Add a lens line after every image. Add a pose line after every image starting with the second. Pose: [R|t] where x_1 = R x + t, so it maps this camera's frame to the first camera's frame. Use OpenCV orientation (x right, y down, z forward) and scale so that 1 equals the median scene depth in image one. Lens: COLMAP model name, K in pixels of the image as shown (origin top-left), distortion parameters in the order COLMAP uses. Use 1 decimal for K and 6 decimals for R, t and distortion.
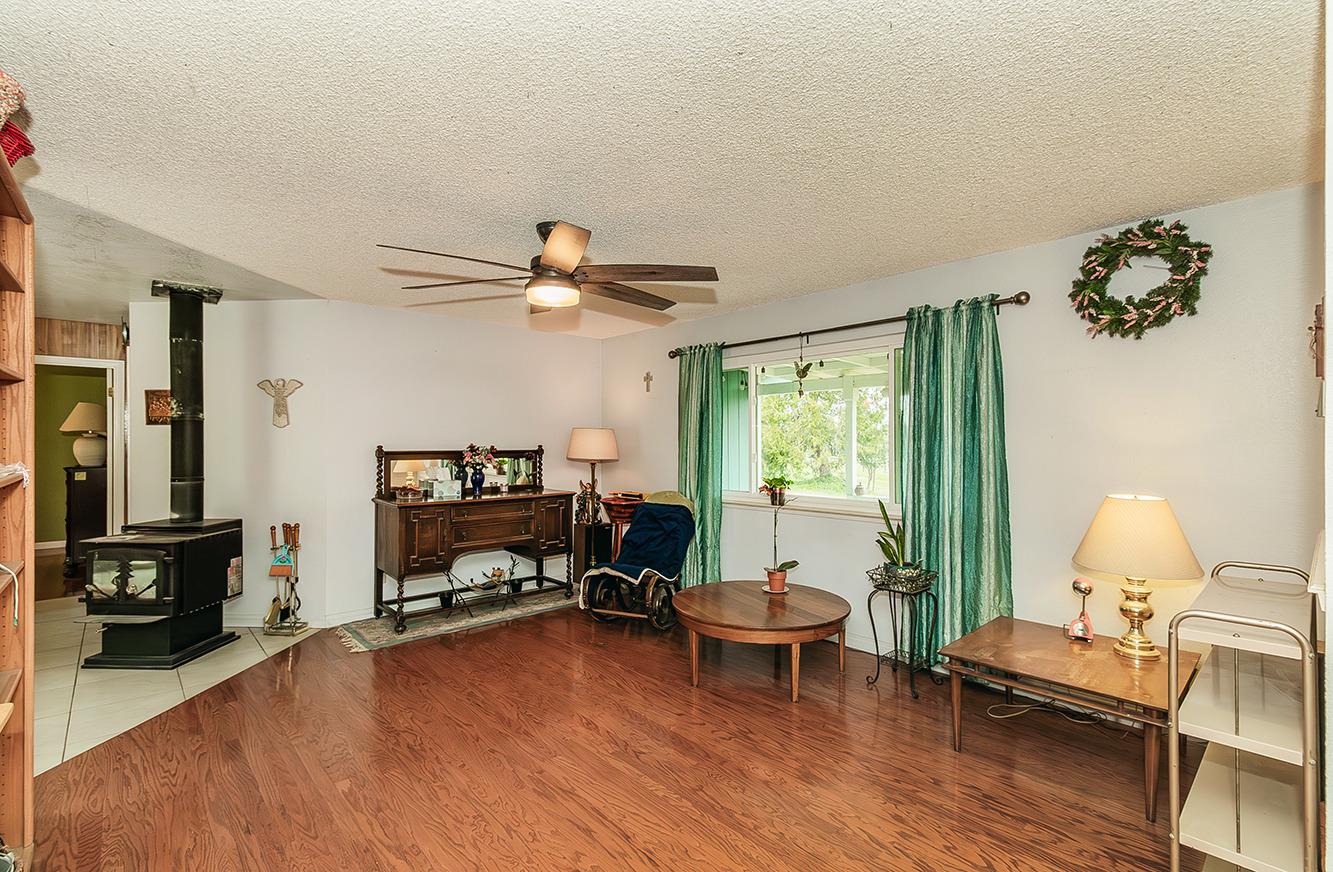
lens RADIAL K [[594.3, 0, 666.5], [0, 594.3, 436.0], [0, 0, 1]] dist [-0.001935, 0.000081]
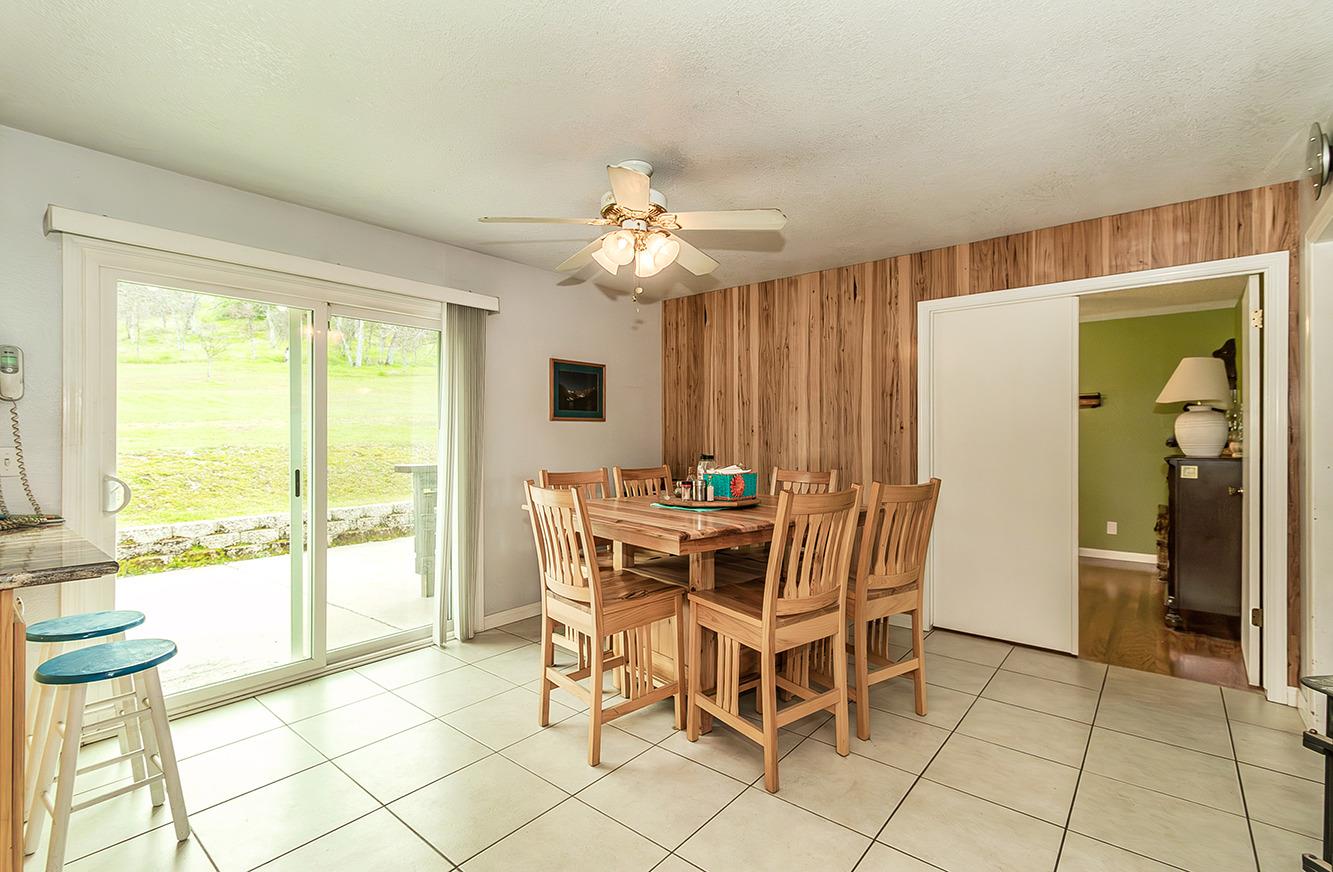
lens RADIAL K [[604.4, 0, 667.2], [0, 604.4, 432.1], [0, 0, 1]] dist [0.002377, -0.000303]
pose [[0.138992, -0.006413, -0.990273, -0.598683], [0.006650, 0.999963, -0.005542, 0.035573], [0.990271, -0.005815, 0.139029, 0.505078]]
